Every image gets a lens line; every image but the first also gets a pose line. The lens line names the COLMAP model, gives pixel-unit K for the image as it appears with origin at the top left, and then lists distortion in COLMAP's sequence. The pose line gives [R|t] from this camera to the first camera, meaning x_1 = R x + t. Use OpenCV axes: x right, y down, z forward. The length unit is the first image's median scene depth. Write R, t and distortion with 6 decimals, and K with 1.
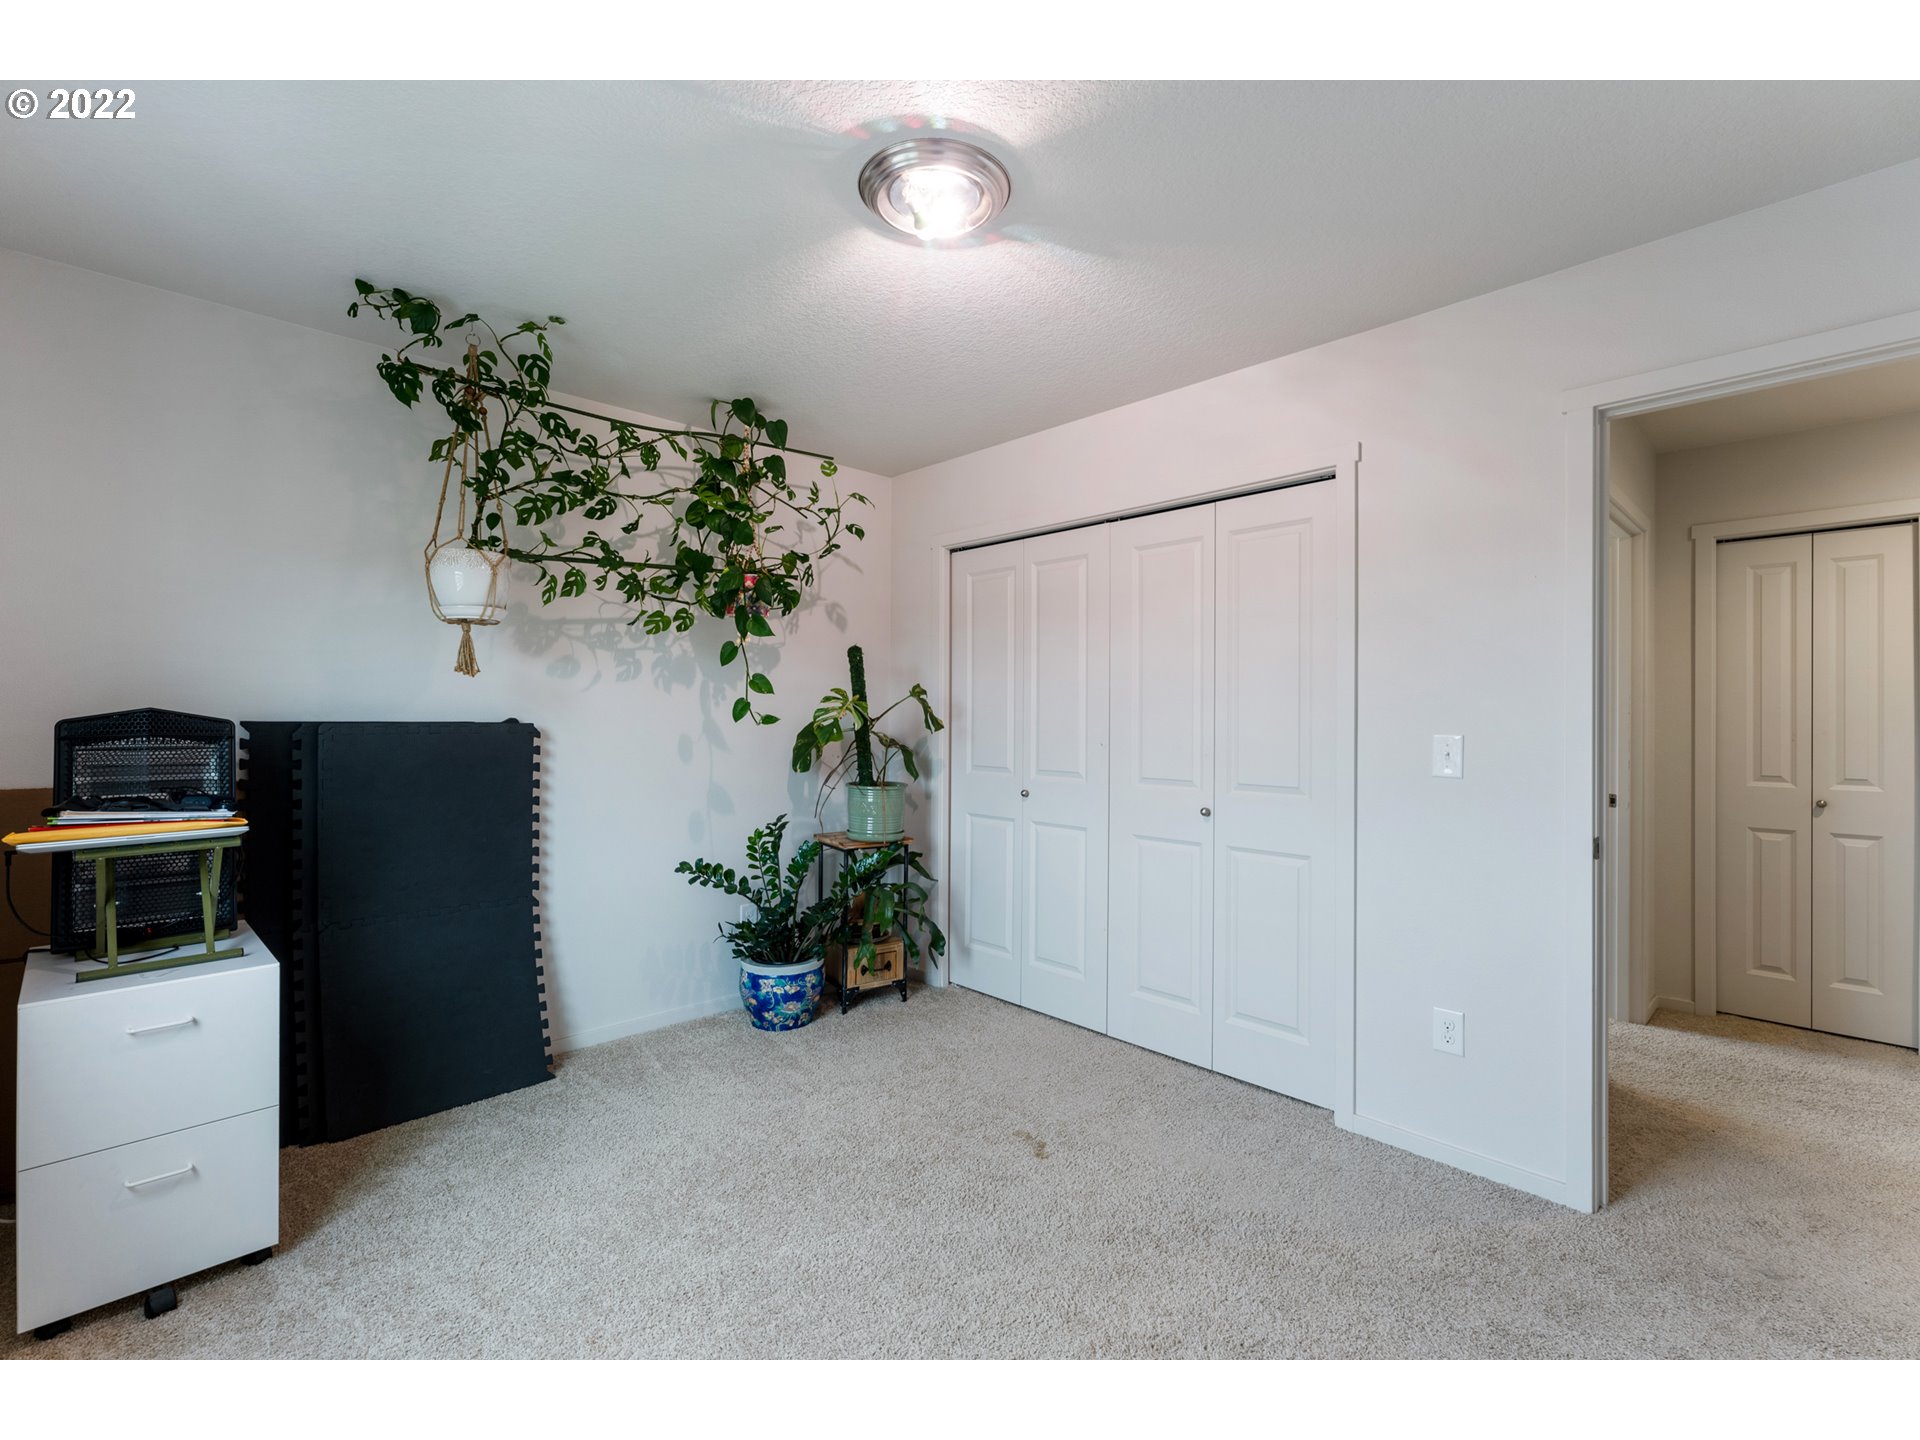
lens RADIAL K [[854.8, 0, 962.6], [0, 854.8, 700.8], [0, 0, 1]] dist [0.001320, -0.000107]
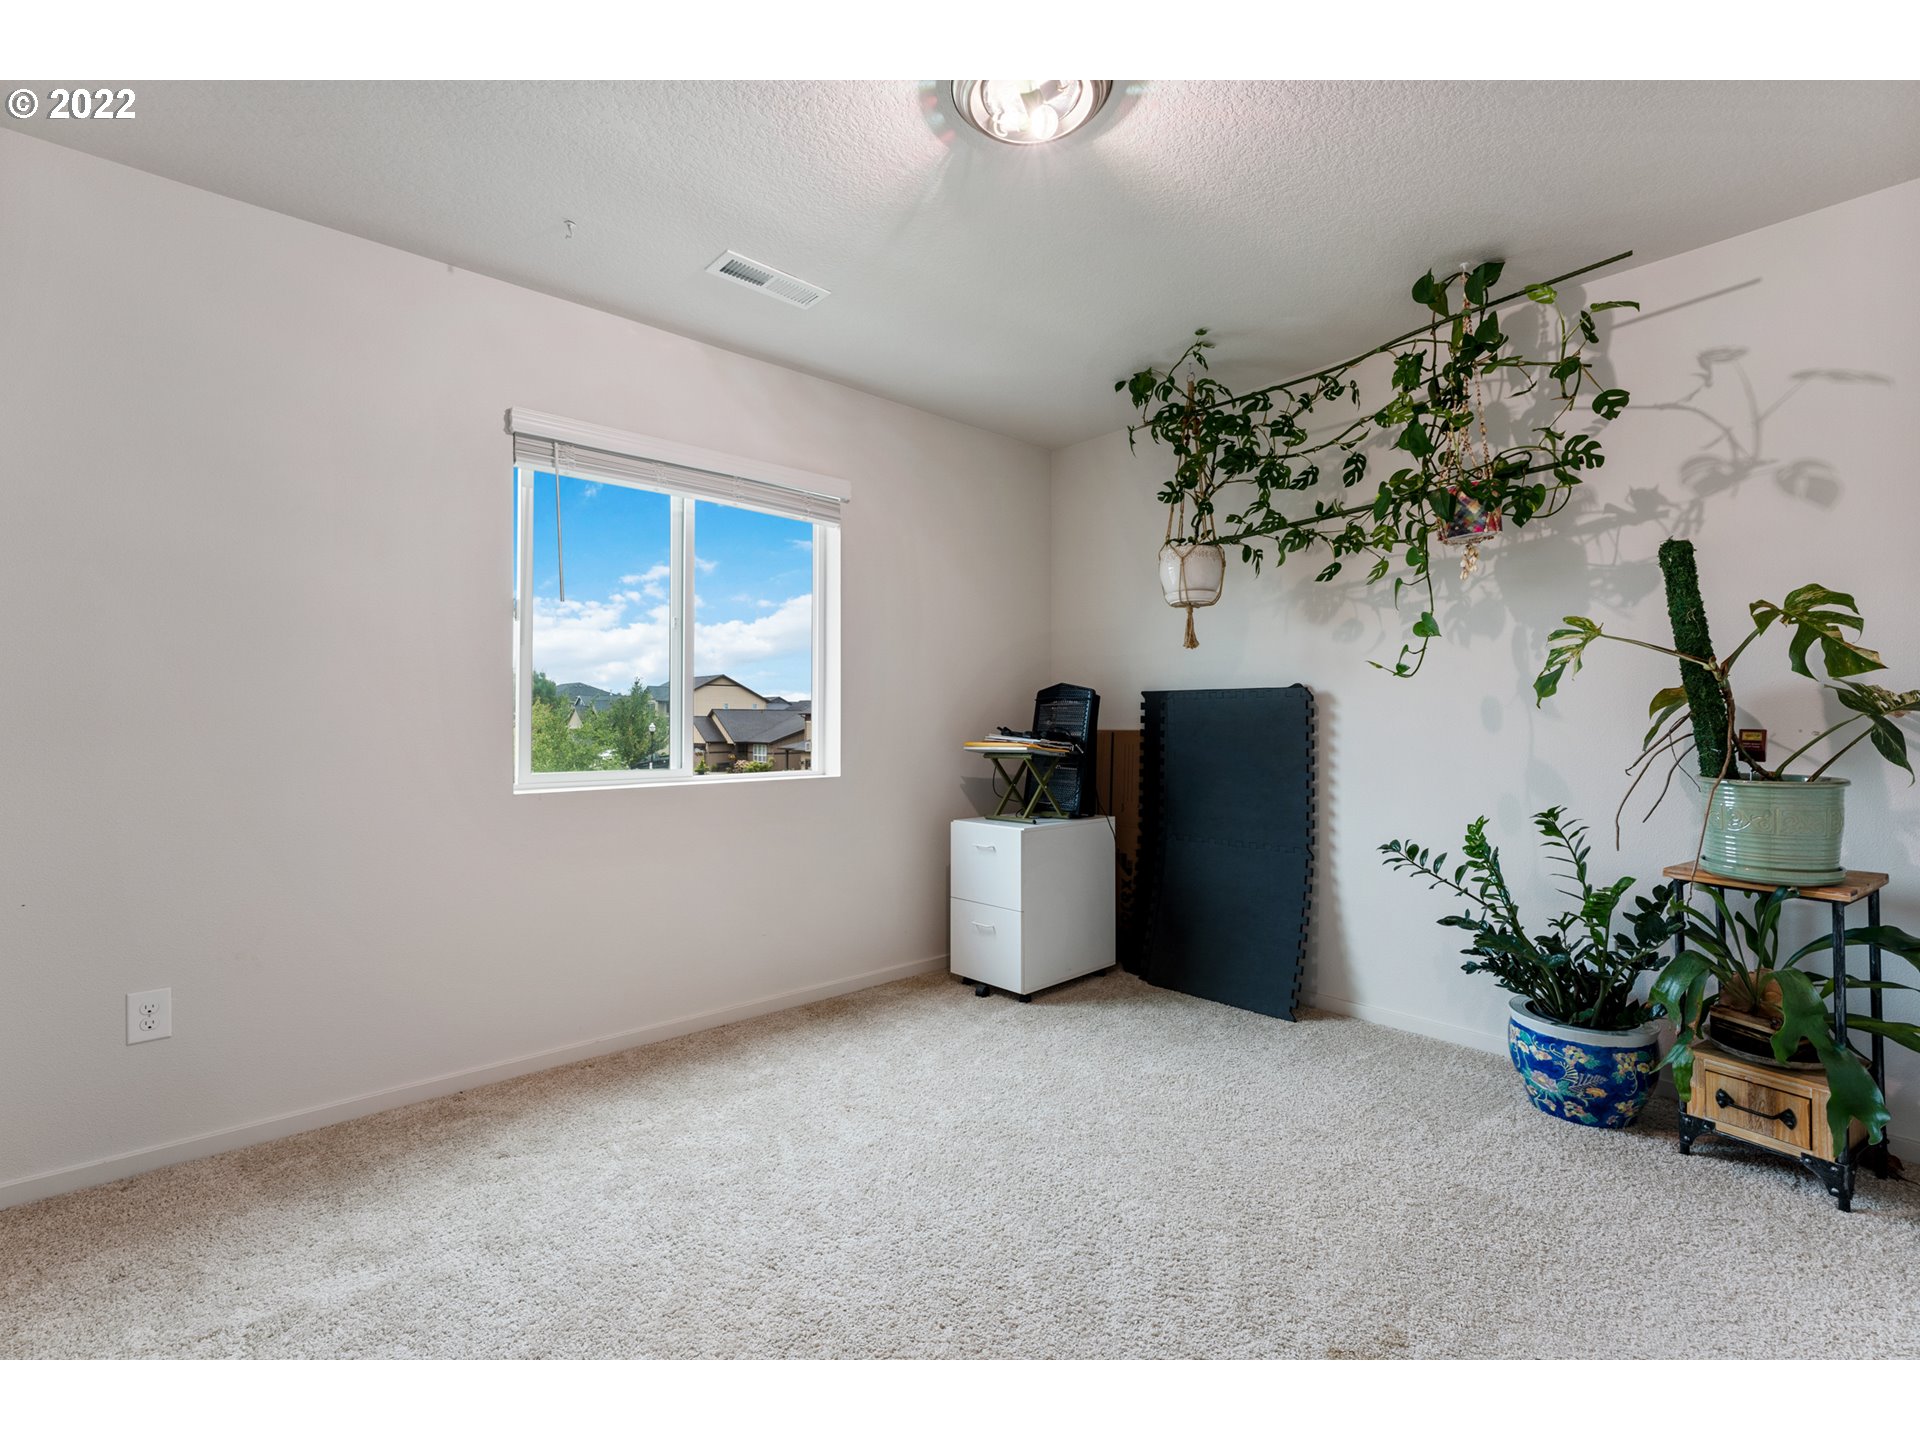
lens RADIAL K [[854.8, 0, 962.6], [0, 854.8, 700.8], [0, 0, 1]] dist [0.001320, -0.000107]
pose [[-0.046531, -0.028833, -0.998501, 0.546950], [0.018737, 0.999382, -0.029732, 0.062952], [0.998741, -0.020092, -0.045962, 0.586512]]
